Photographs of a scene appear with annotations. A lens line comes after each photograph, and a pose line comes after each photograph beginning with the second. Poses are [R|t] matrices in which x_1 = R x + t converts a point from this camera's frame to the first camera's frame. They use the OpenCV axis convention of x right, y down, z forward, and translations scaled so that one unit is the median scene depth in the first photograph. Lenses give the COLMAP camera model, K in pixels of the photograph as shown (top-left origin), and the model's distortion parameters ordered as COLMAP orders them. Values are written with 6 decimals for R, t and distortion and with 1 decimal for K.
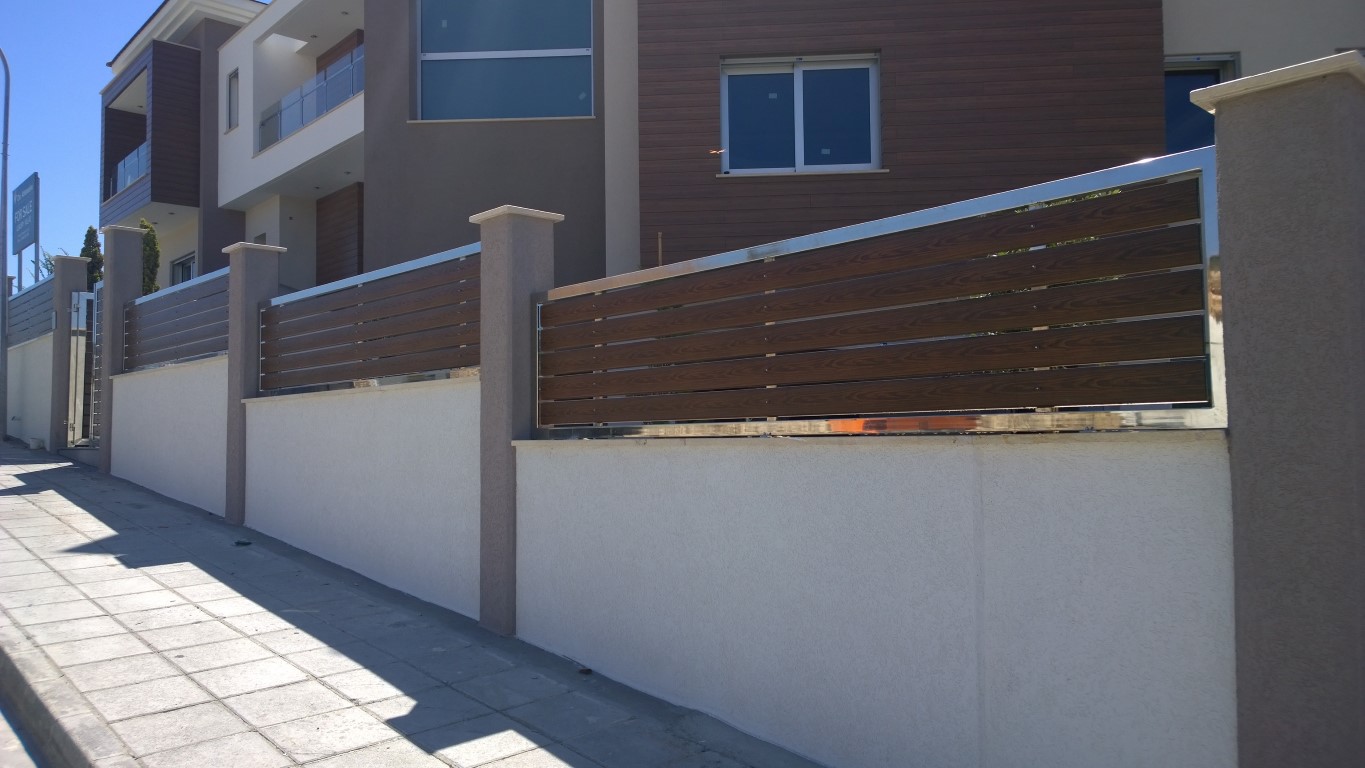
lens RADIAL K [[985.3, 0, 684.9], [0, 985.3, 375.9], [0, 0, 1]] dist [0.069632, -0.106757]
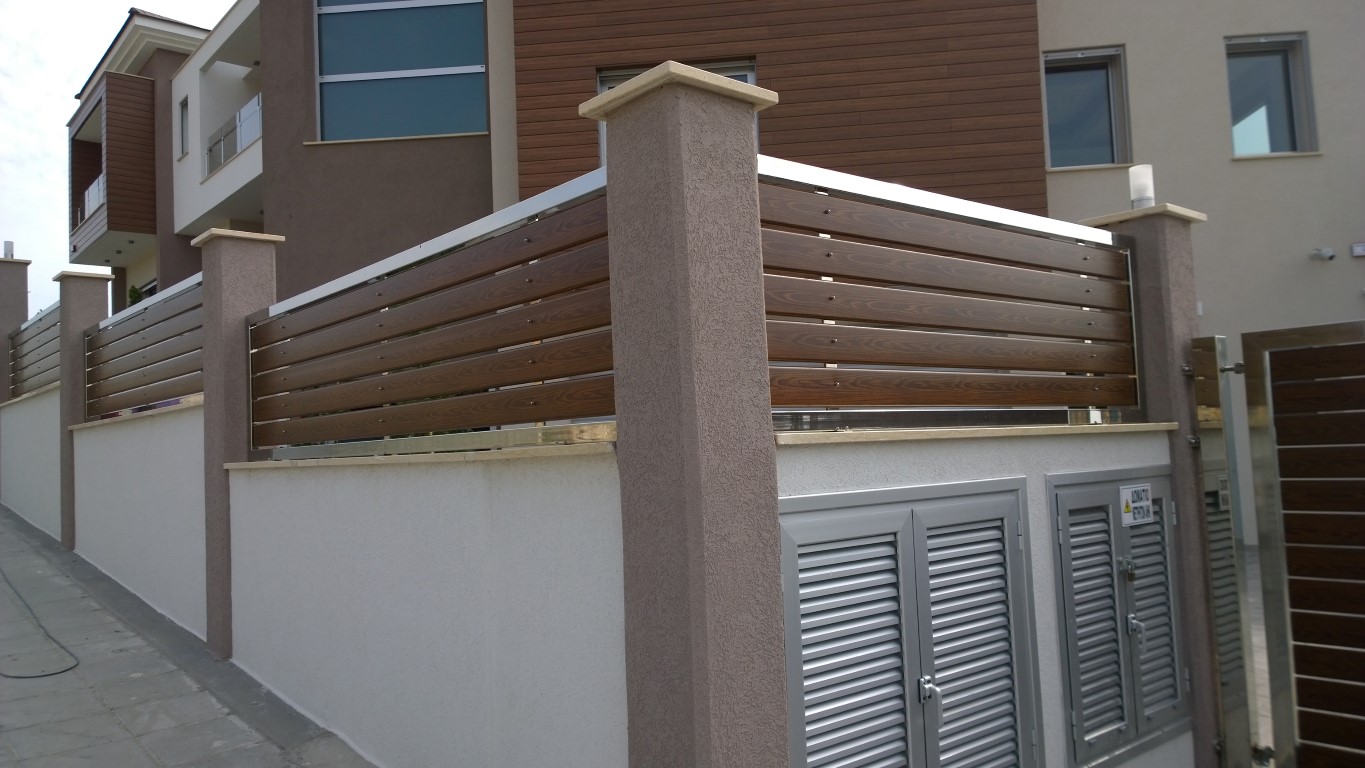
lens RADIAL K [[985.3, 0, 684.9], [0, 985.3, 375.9], [0, 0, 1]] dist [0.069632, -0.106757]
pose [[0.999242, -0.029435, -0.025485, 0.131824], [0.029212, 0.999532, -0.009050, -0.000134], [0.025740, 0.008299, 0.999634, 0.001539]]
